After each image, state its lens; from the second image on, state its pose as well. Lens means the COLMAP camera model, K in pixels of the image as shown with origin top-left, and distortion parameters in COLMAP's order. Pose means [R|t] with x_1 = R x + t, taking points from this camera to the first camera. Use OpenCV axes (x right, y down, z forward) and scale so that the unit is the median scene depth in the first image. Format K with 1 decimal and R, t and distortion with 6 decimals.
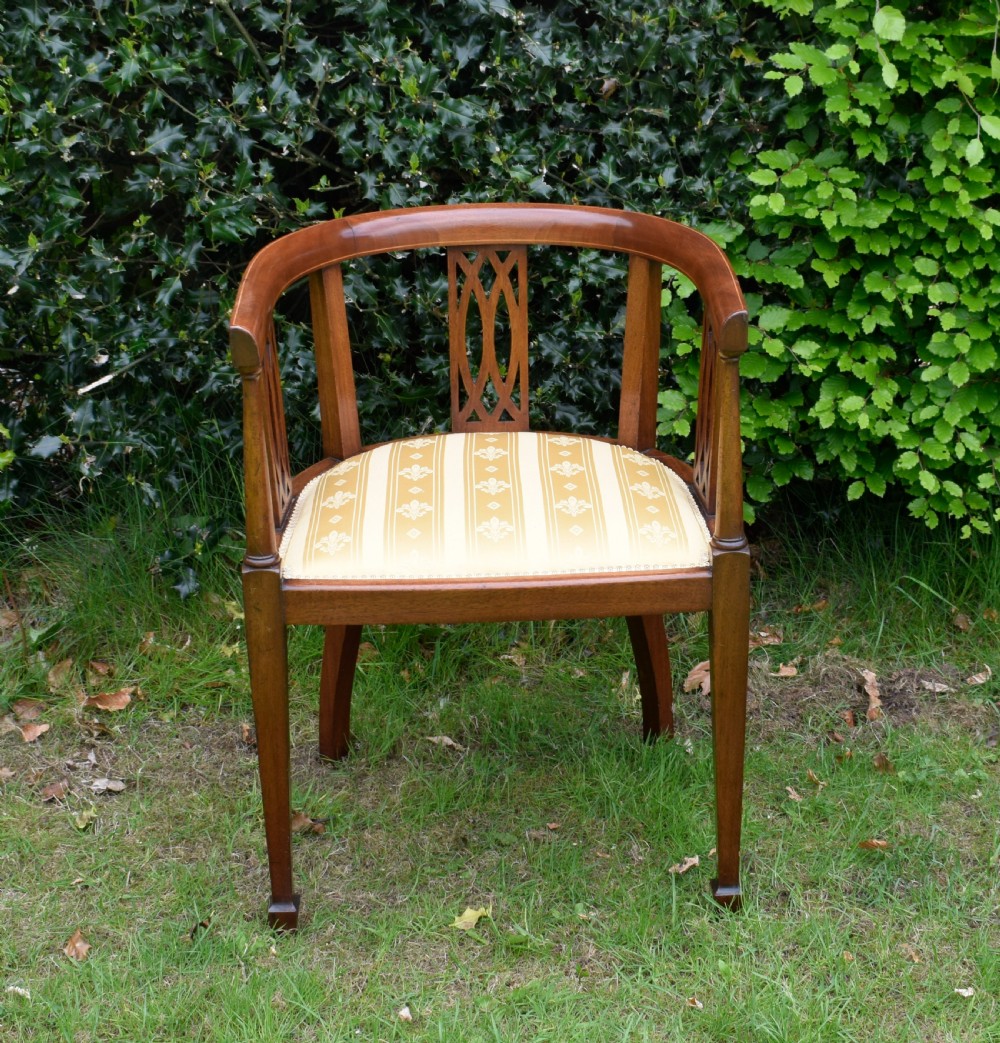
lens RADIAL K [[2144.6, 0, 550.0], [0, 2144.6, 457.8], [0, 0, 1]] dist [-0.021569, 0.000000]
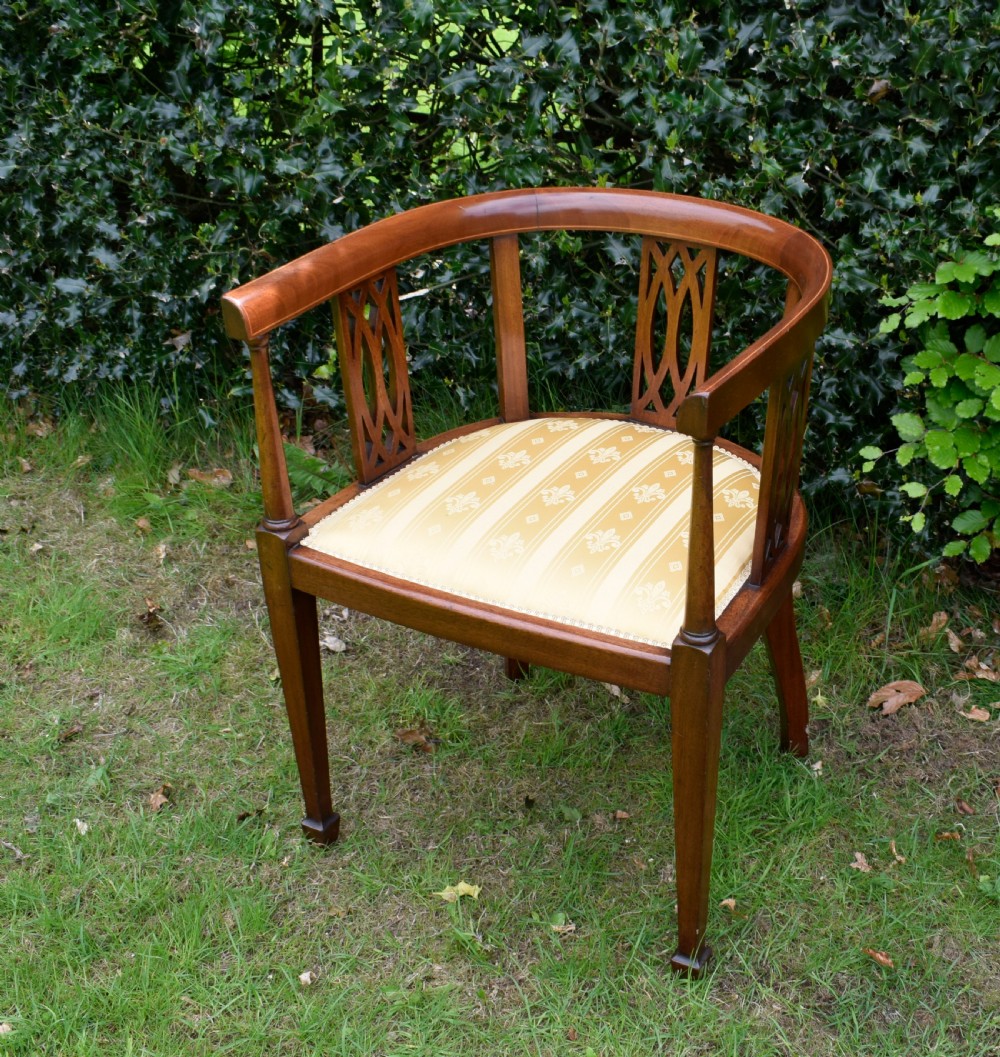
lens RADIAL K [[1485.1, 0, 666.8], [0, 1485.1, 532.9], [0, 0, 1]] dist [-0.035997, 0.000000]
pose [[0.882480, 0.257578, -0.393551, 0.248035], [-0.186709, 0.959811, 0.209528, -0.104433], [0.431705, -0.111425, 0.895106, 0.359197]]
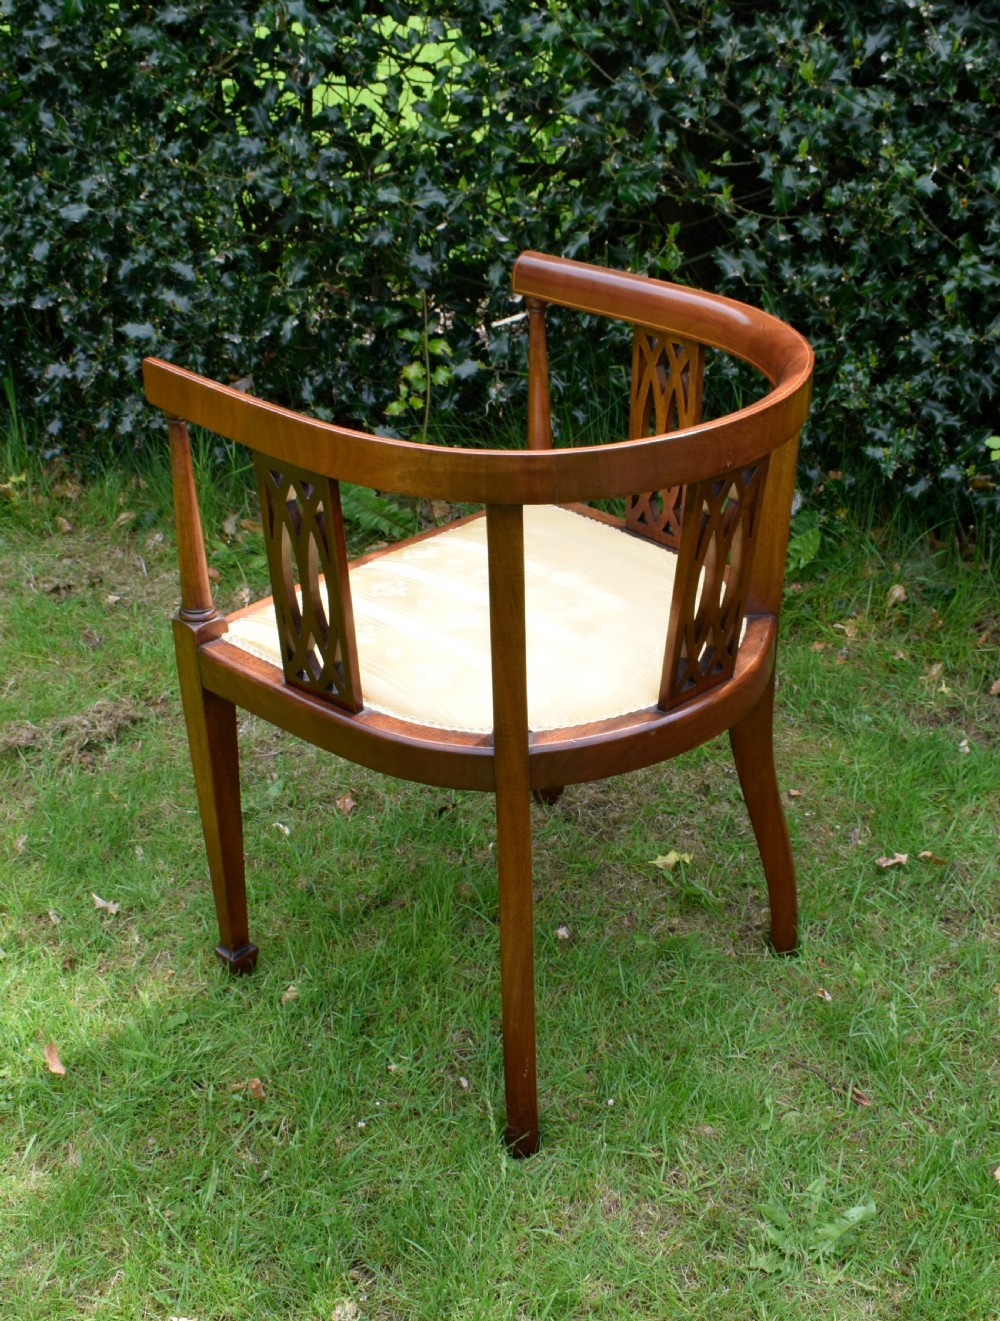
lens RADIAL K [[1717.5, 0, 519.1], [0, 1717.5, 677.7], [0, 0, 1]] dist [-0.022461, 0.000000]
pose [[0.911510, 0.210593, -0.353270, 0.156025], [-0.146474, 0.968862, 0.199627, -0.033725], [0.384310, -0.130217, 0.913974, 0.153877]]
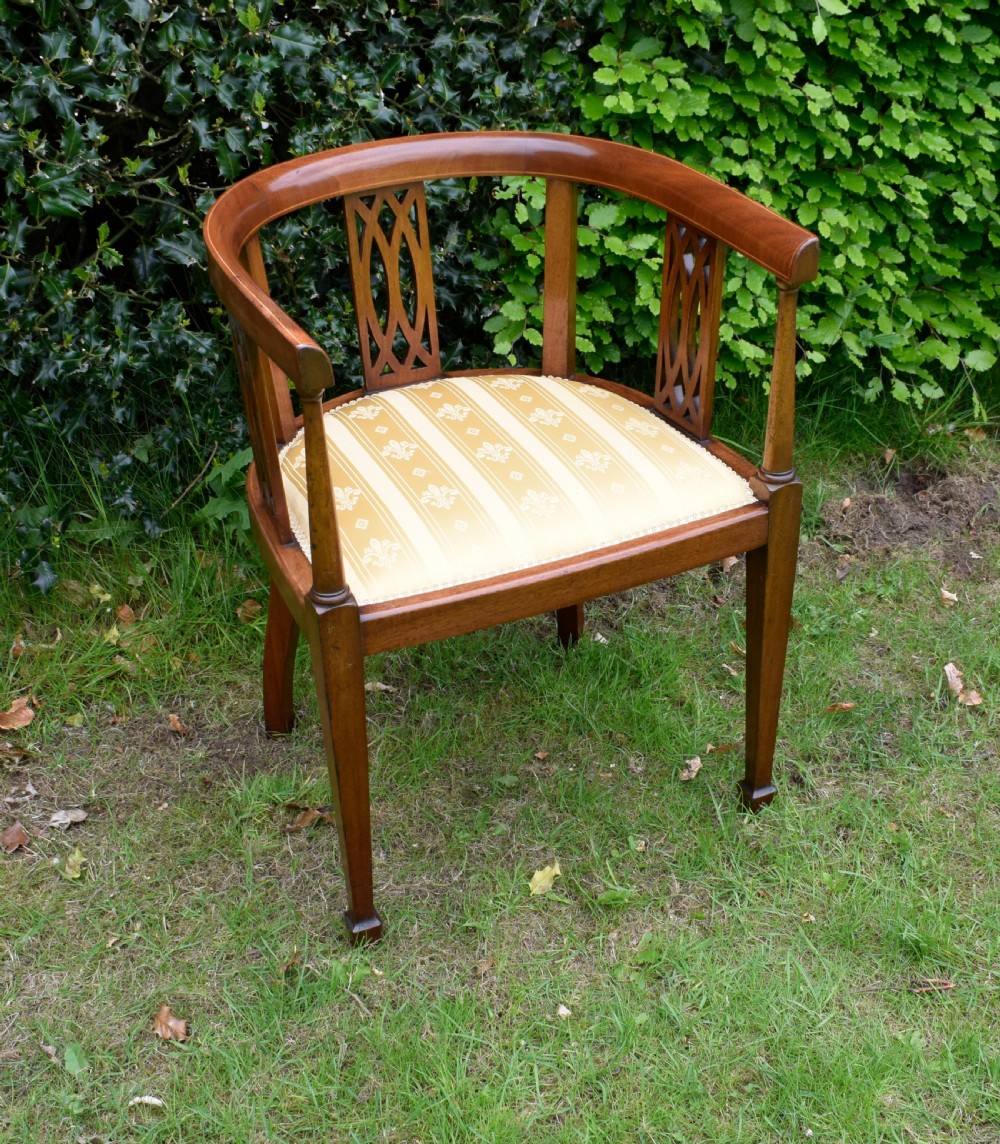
lens RADIAL K [[1600.7, 0, 498.3], [0, 1600.7, 609.8], [0, 0, 1]] dist [-0.039048, 0.000000]
pose [[0.928185, -0.214227, 0.304269, -0.220224], [0.142781, 0.960109, 0.240424, -0.077326], [-0.343637, -0.179714, 0.921746, 0.290278]]
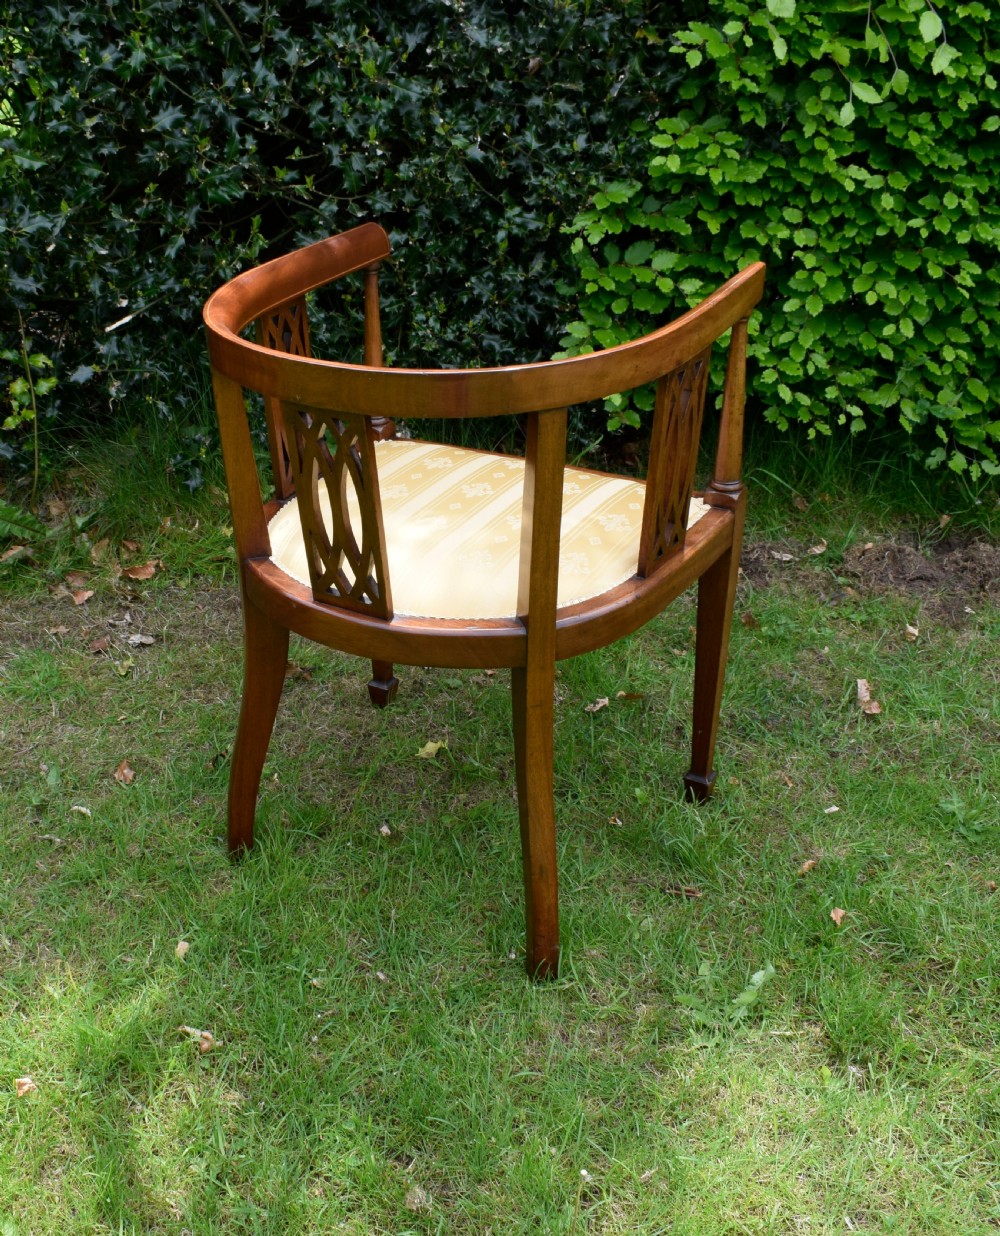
lens RADIAL K [[1461.5, 0, 346.5], [0, 1461.5, 625.6], [0, 0, 1]] dist [-0.023665, 0.000000]
pose [[0.998671, -0.004188, -0.051374, -0.036353], [0.013111, 0.984551, 0.174607, -0.007655], [0.049849, -0.175049, 0.983297, 0.136916]]
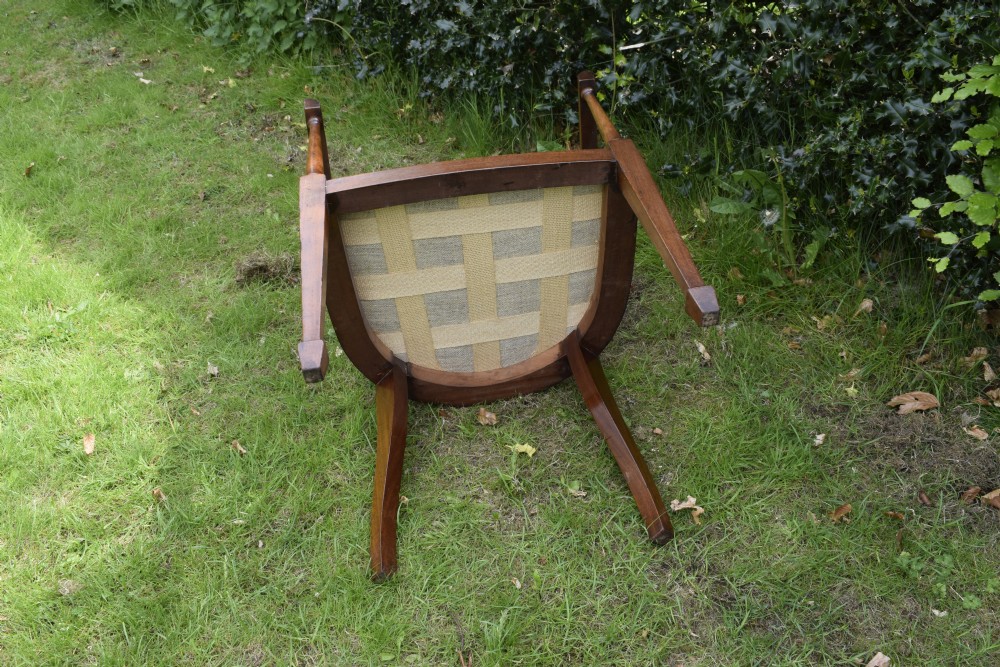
lens RADIAL K [[979.0, 0, 491.8], [0, 979.0, 333.8], [0, 0, 1]] dist [-0.017963, 0.000000]
pose [[0.533114, 0.458217, -0.711215, 0.351947], [-0.226695, 0.887263, 0.401714, -0.115324], [0.815107, -0.052930, 0.576887, 0.499255]]
